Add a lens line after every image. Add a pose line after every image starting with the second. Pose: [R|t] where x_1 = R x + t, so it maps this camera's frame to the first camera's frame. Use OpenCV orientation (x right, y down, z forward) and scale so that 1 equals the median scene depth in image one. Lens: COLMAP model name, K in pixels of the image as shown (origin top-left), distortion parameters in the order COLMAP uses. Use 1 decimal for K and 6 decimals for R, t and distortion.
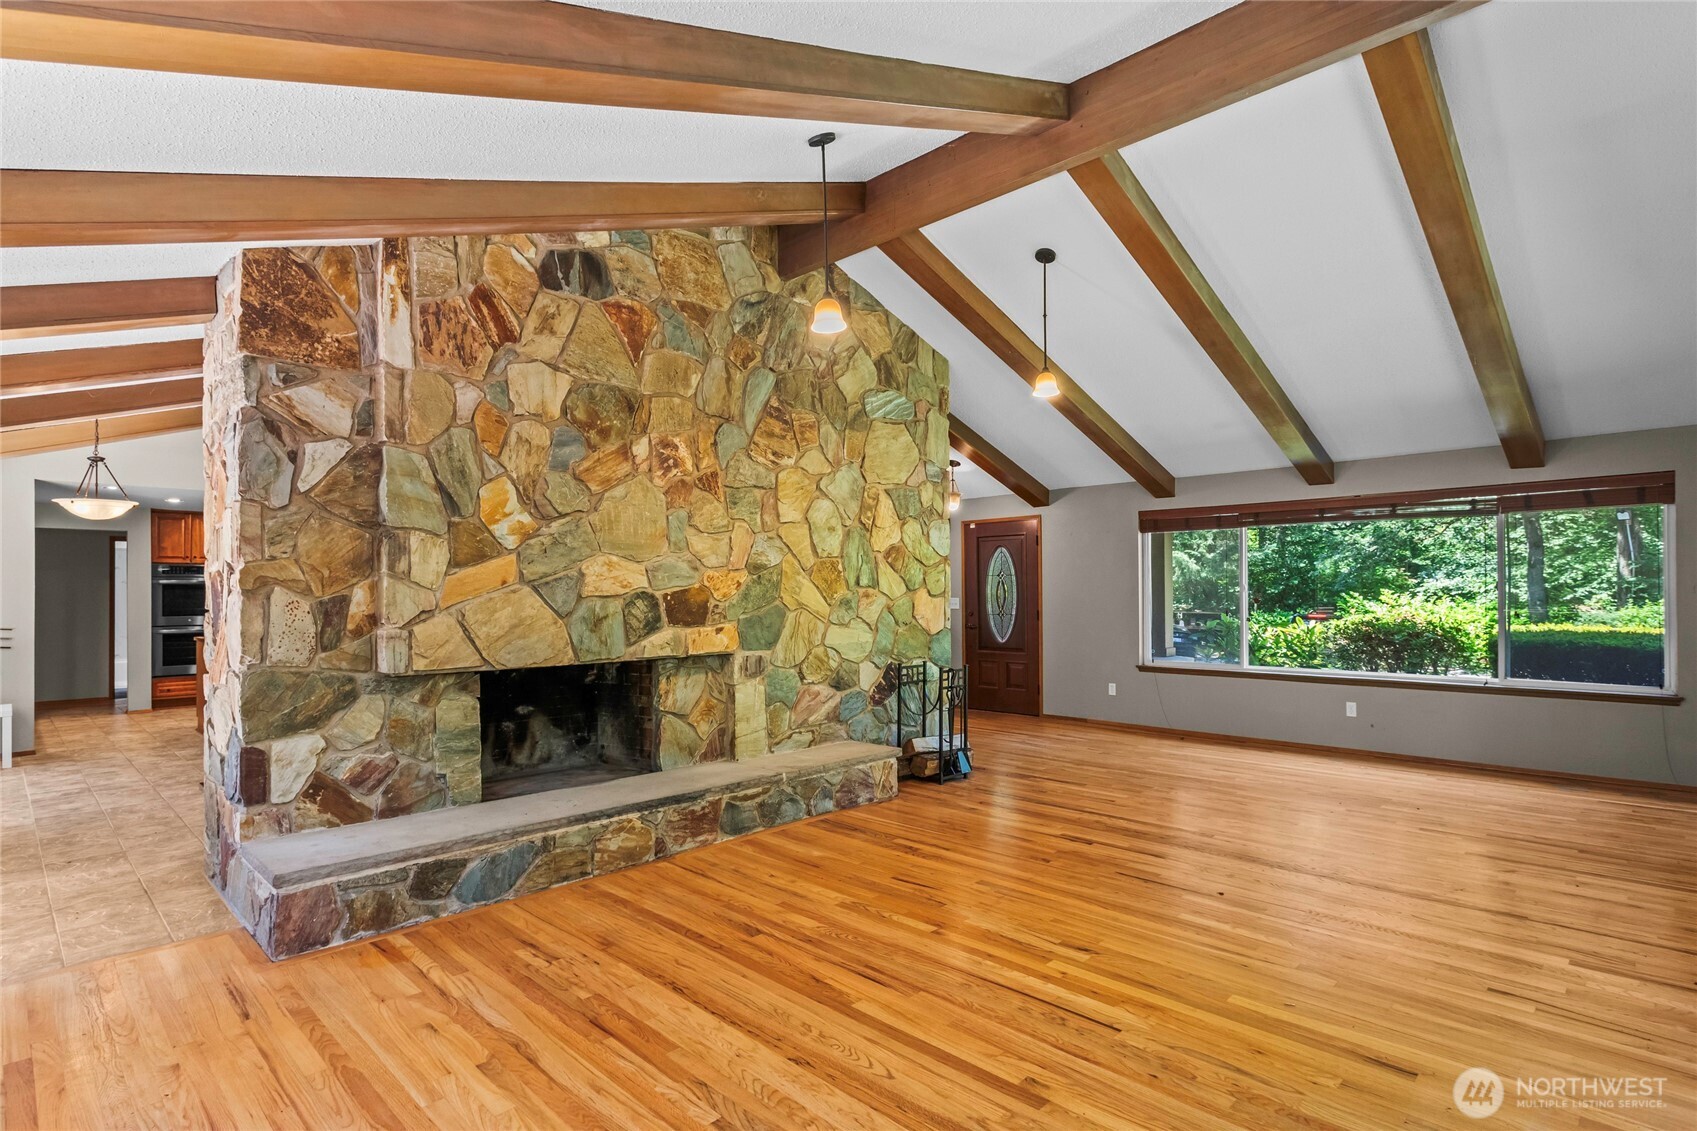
lens RADIAL K [[855.0, 0, 841.2], [0, 855.0, 579.3], [0, 0, 1]] dist [0.002368, 0.001410]
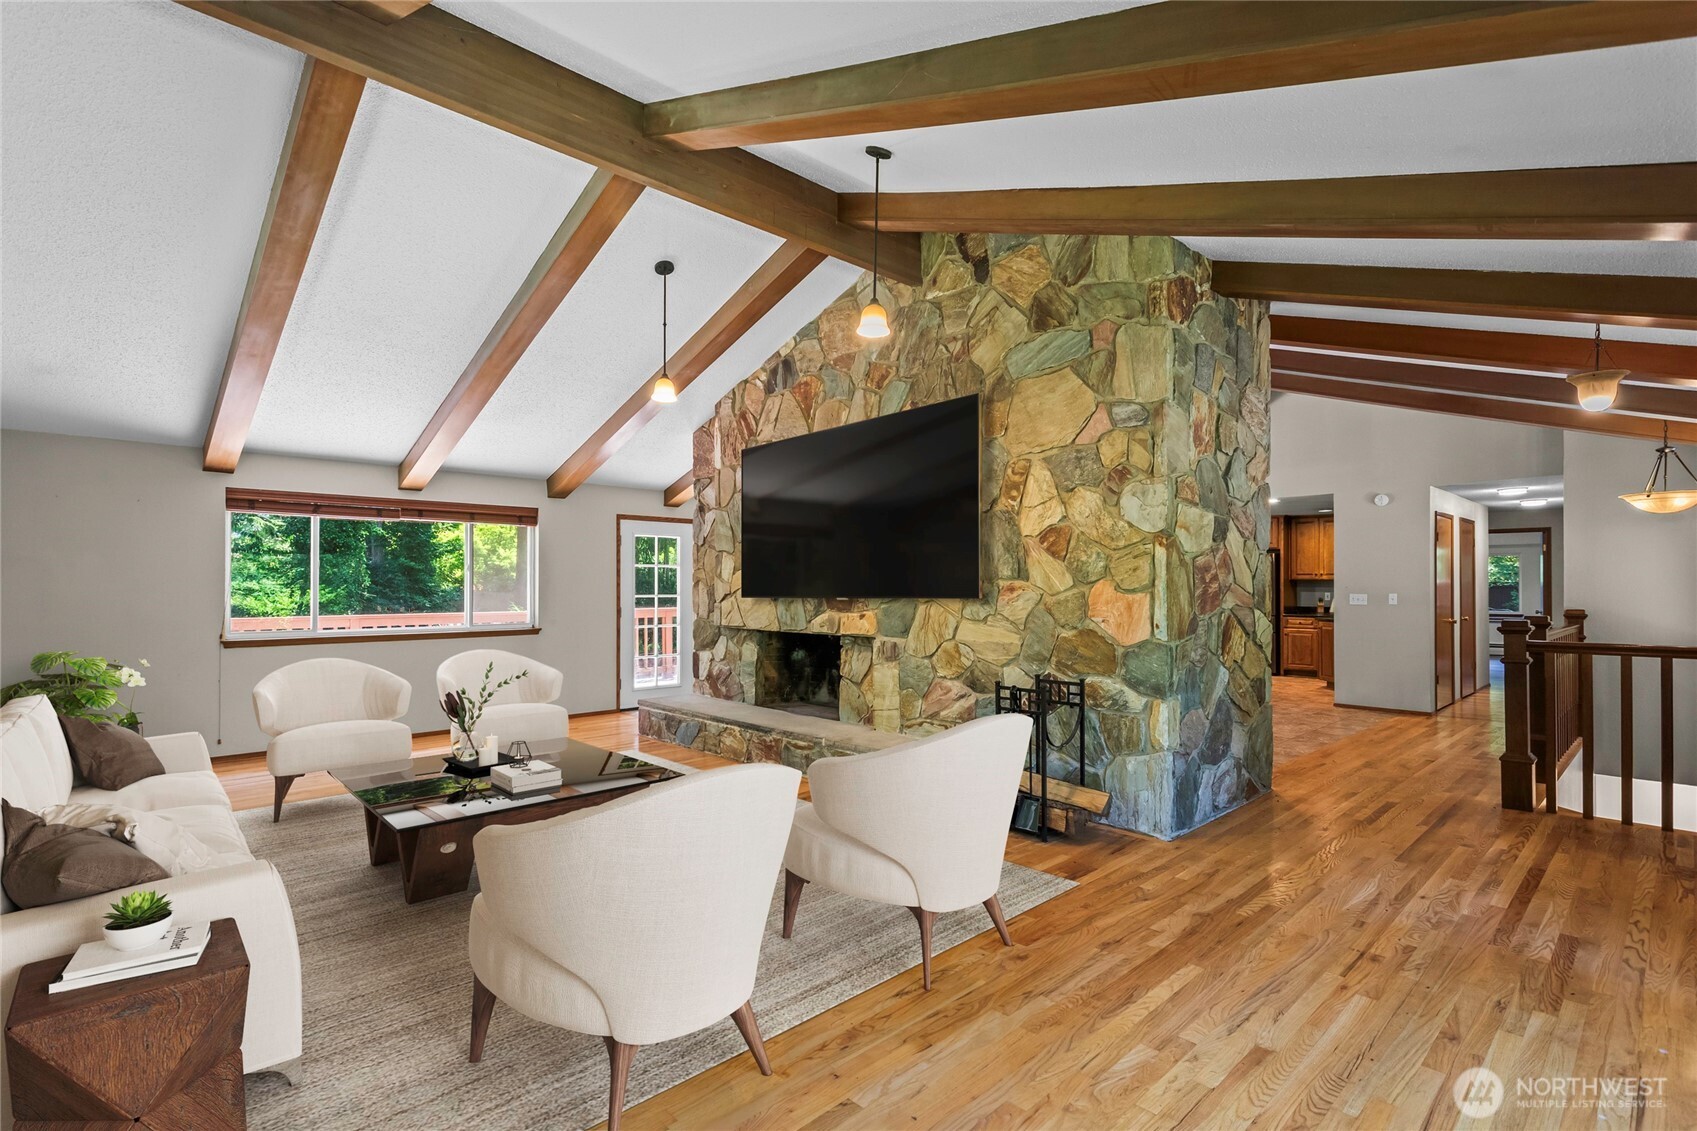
lens RADIAL K [[804.2, 0, 843.4], [0, 804.2, 570.2], [0, 0, 1]] dist [0.004280, 0.002852]
pose [[-0.028503, -0.013260, -0.999506, 0.912604], [0.017344, 0.999755, -0.013758, 0.009218], [0.999443, -0.017728, -0.028266, 0.930724]]
